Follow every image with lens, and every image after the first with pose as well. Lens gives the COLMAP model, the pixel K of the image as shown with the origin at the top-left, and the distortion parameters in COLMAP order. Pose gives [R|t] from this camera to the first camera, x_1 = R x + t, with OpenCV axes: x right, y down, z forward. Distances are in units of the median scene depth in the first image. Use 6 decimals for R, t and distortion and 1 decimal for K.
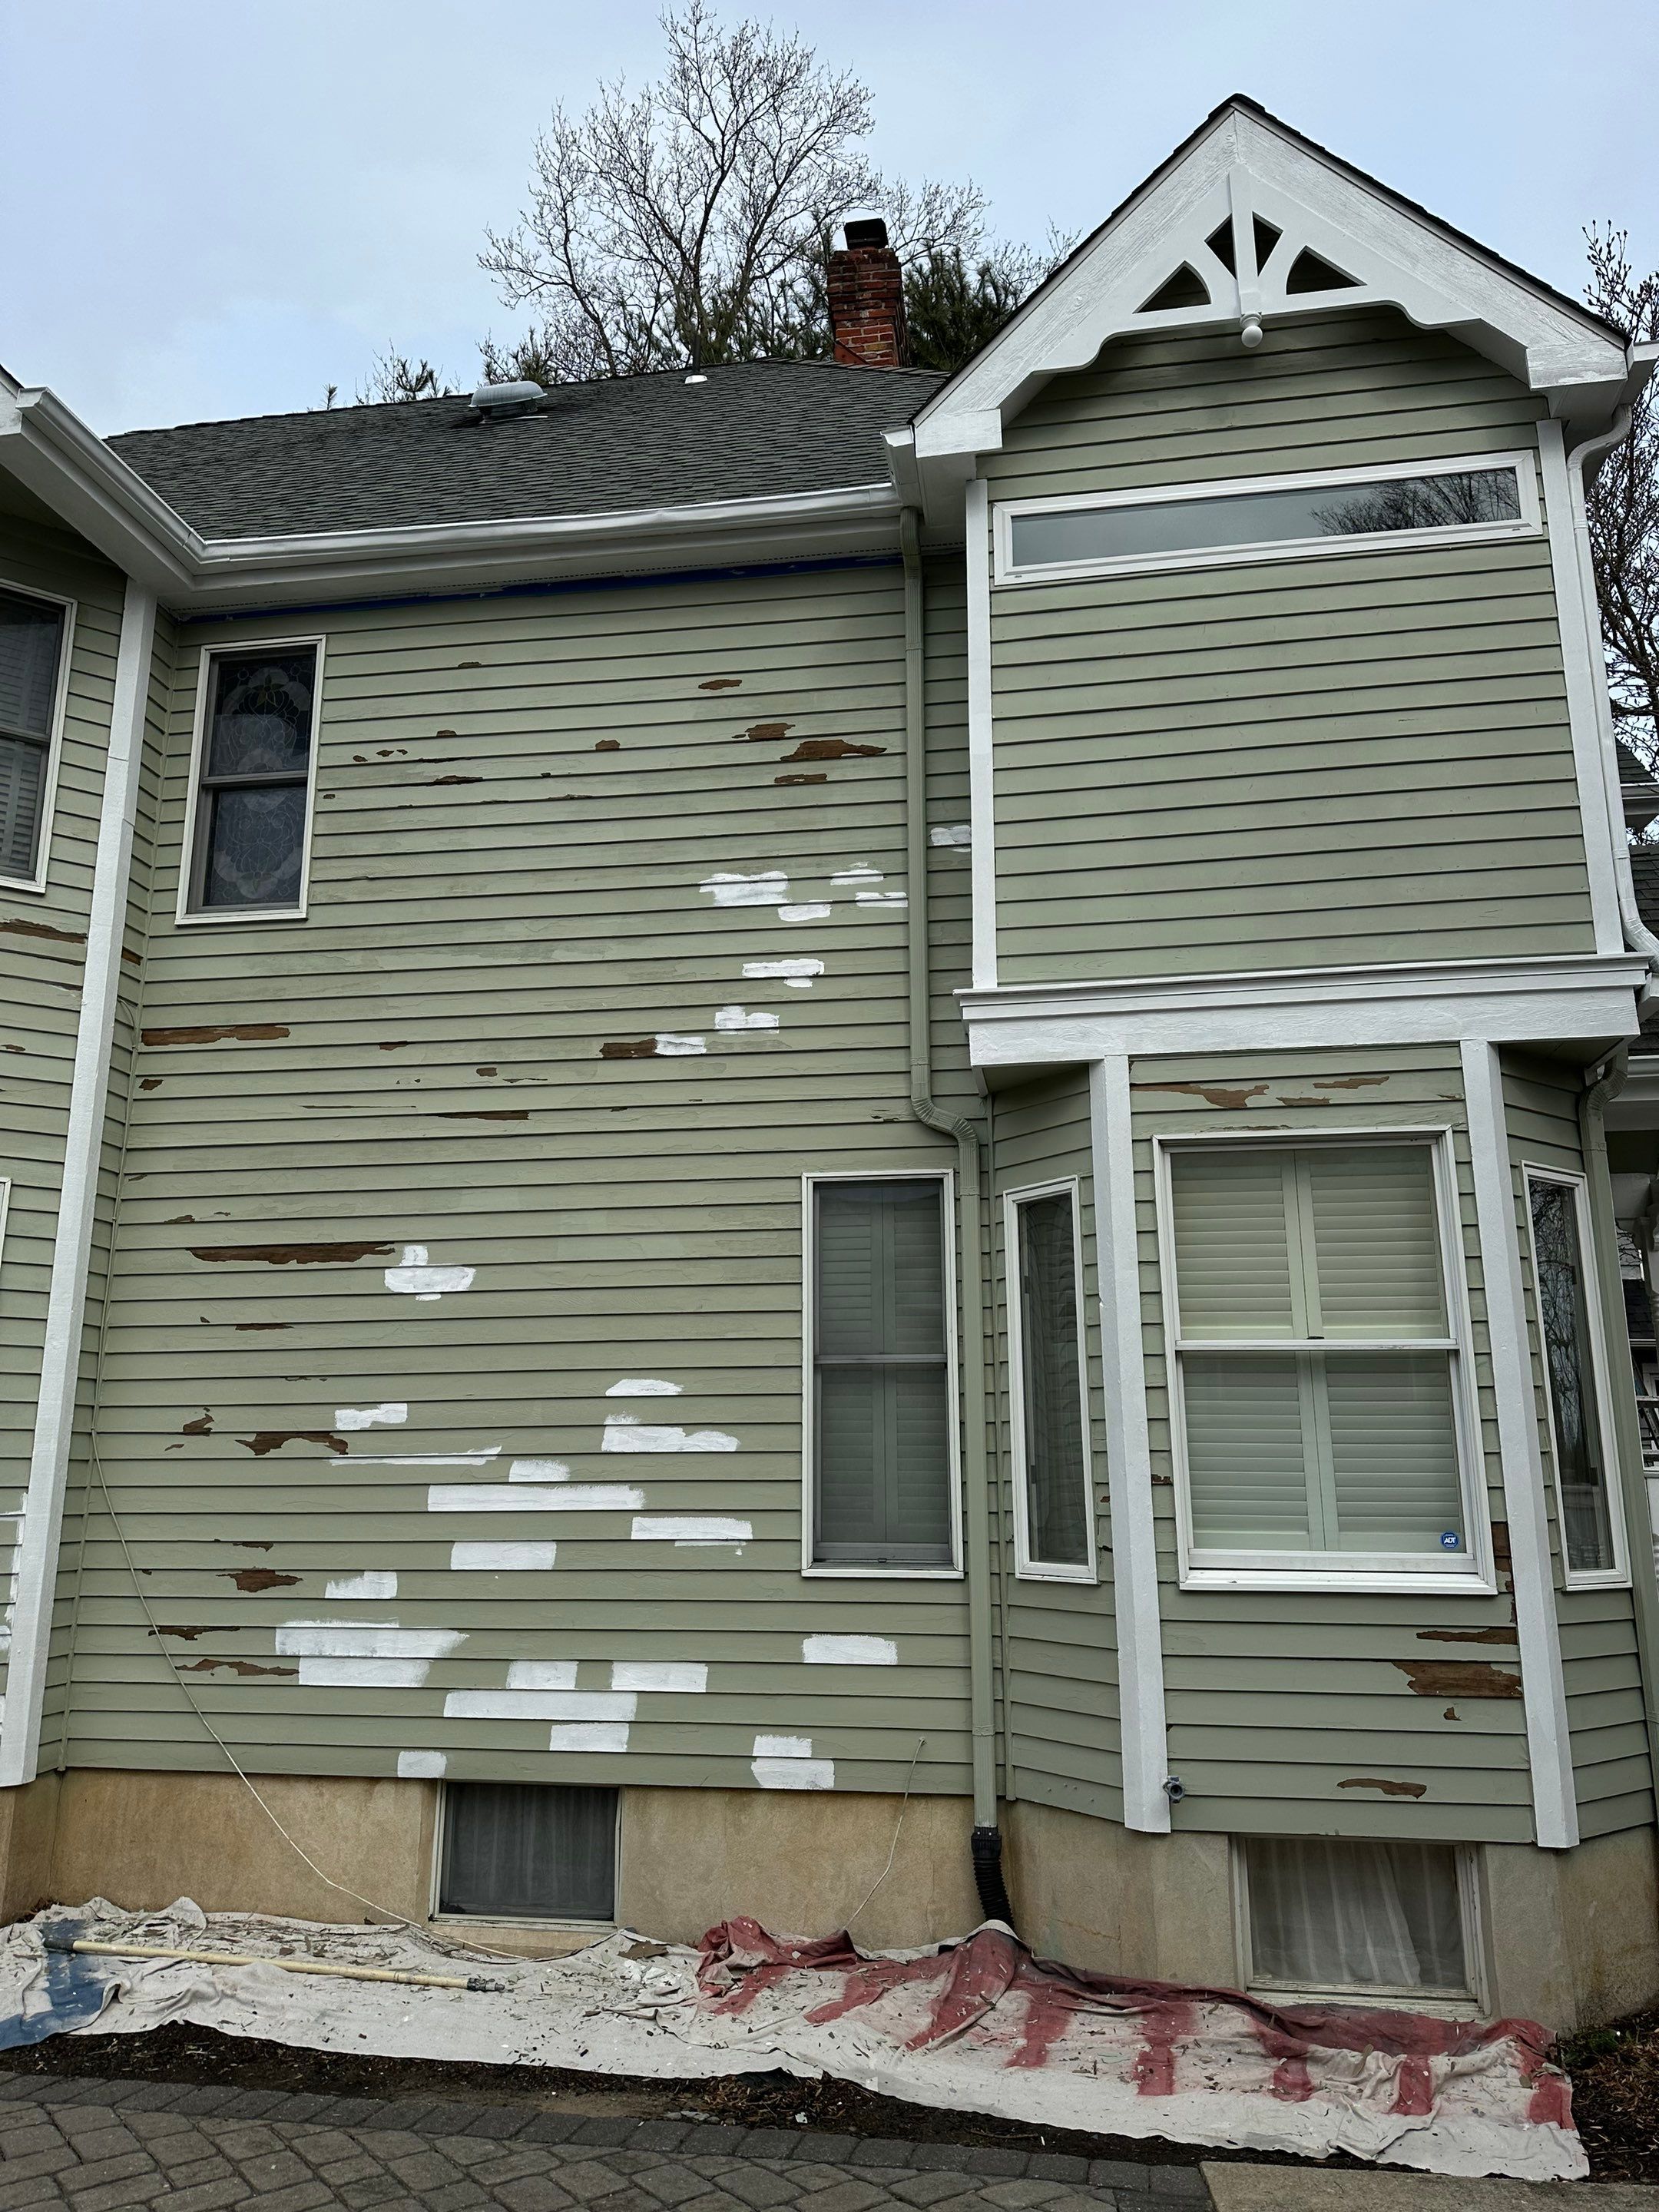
lens RADIAL K [[1706.2, 0, 825.2], [0, 1706.2, 1085.7], [0, 0, 1]] dist [0.054190, -0.055341]
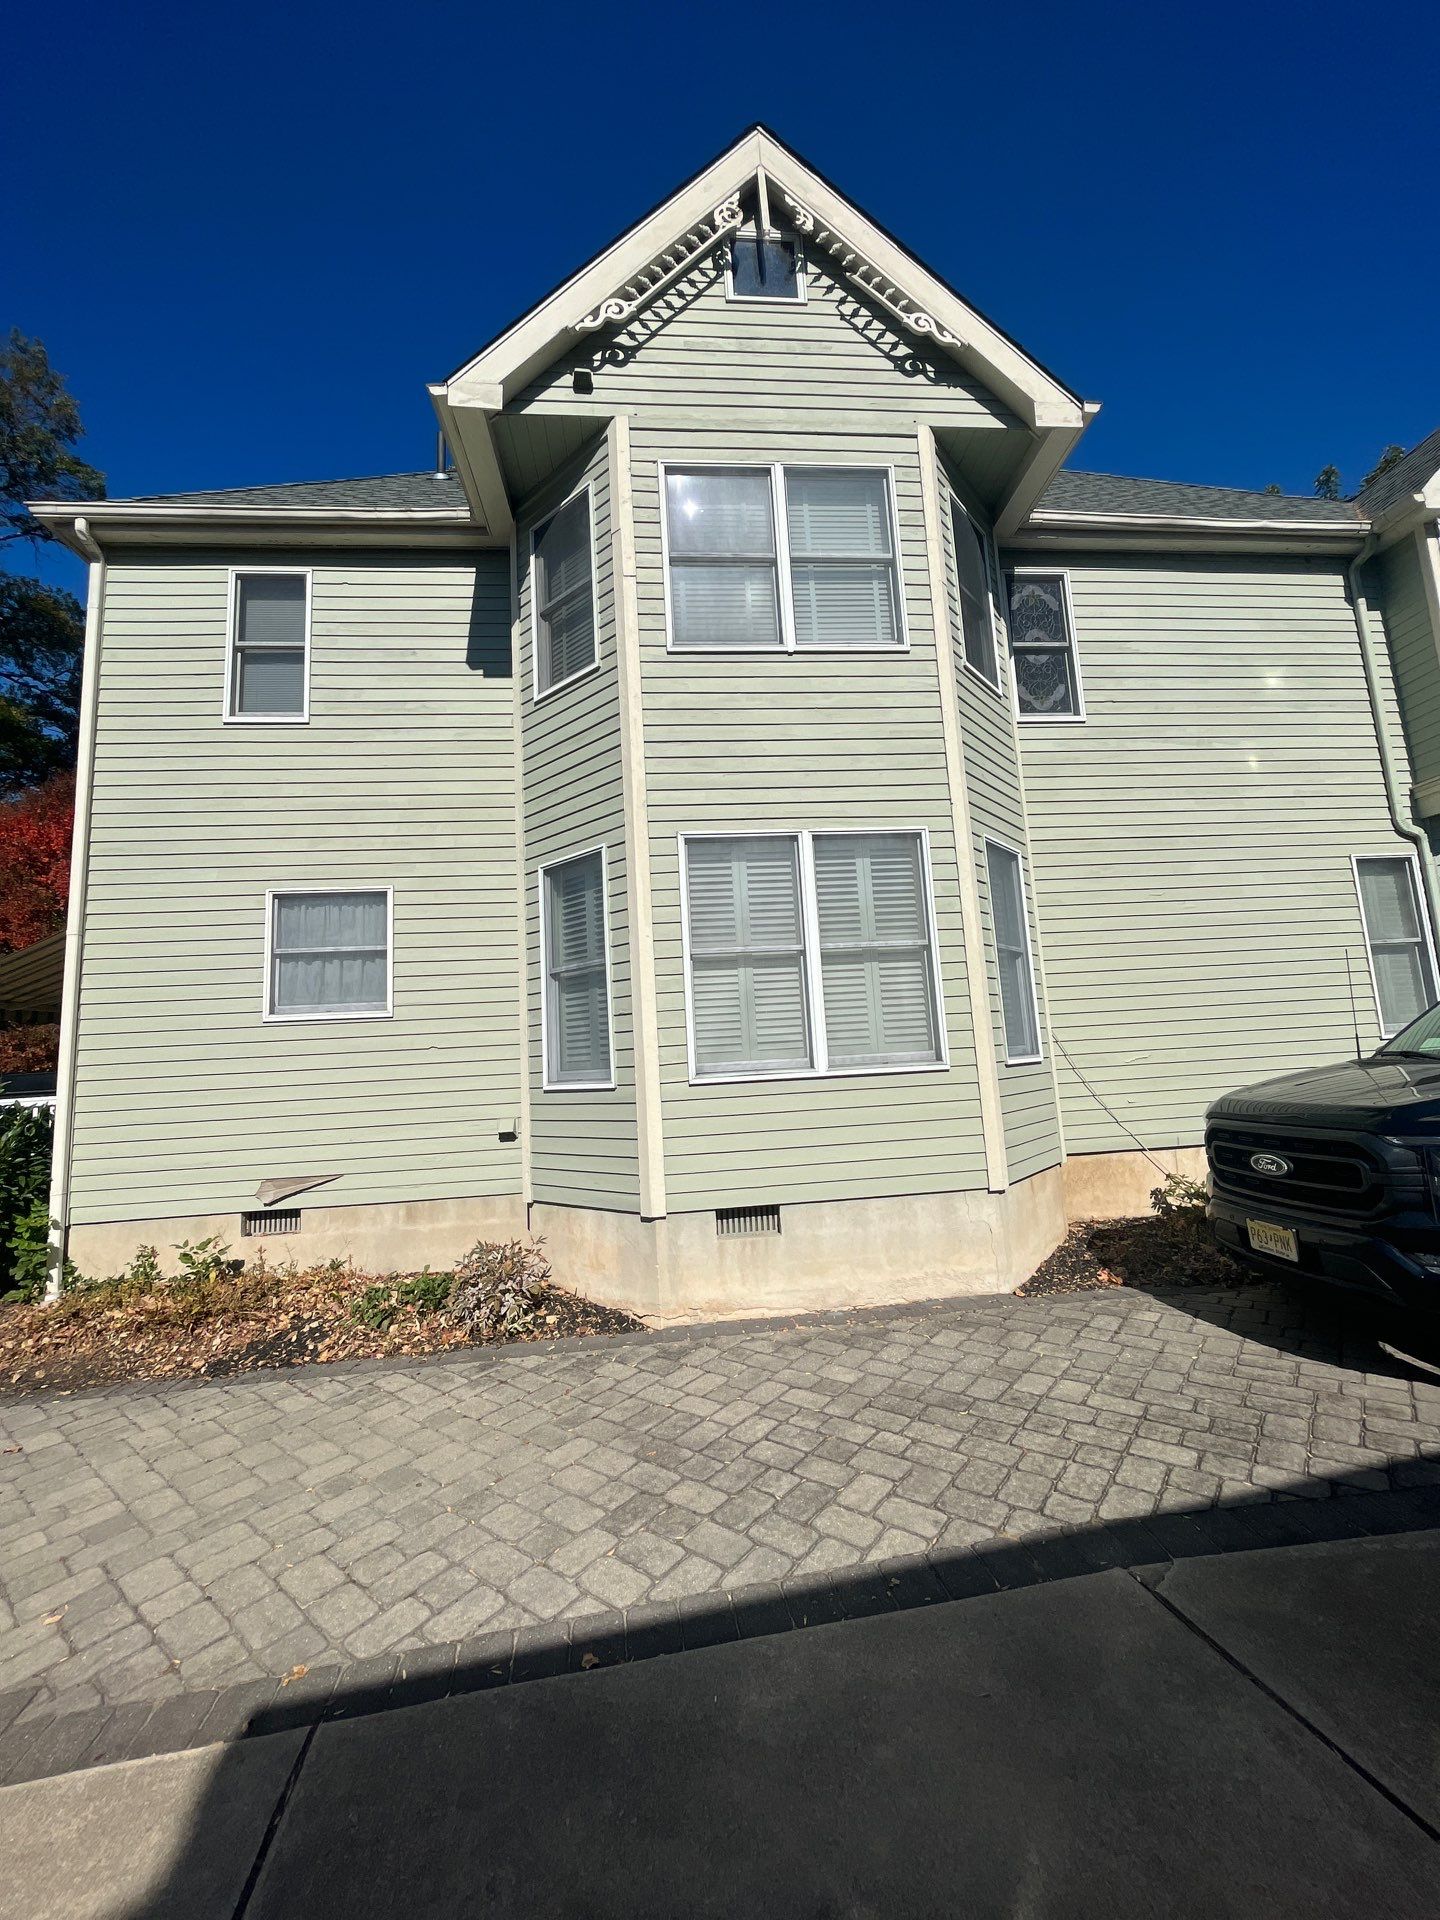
lens RADIAL K [[817.7, 0, 707.5], [0, 817.7, 957.9], [0, 0, 1]] dist [-0.002650, -0.000178]
pose [[0.964300, -0.018336, 0.264178, -0.948583], [-0.007093, 0.995453, 0.094984, 0.080945], [-0.264719, -0.093467, 0.959785, 0.214393]]
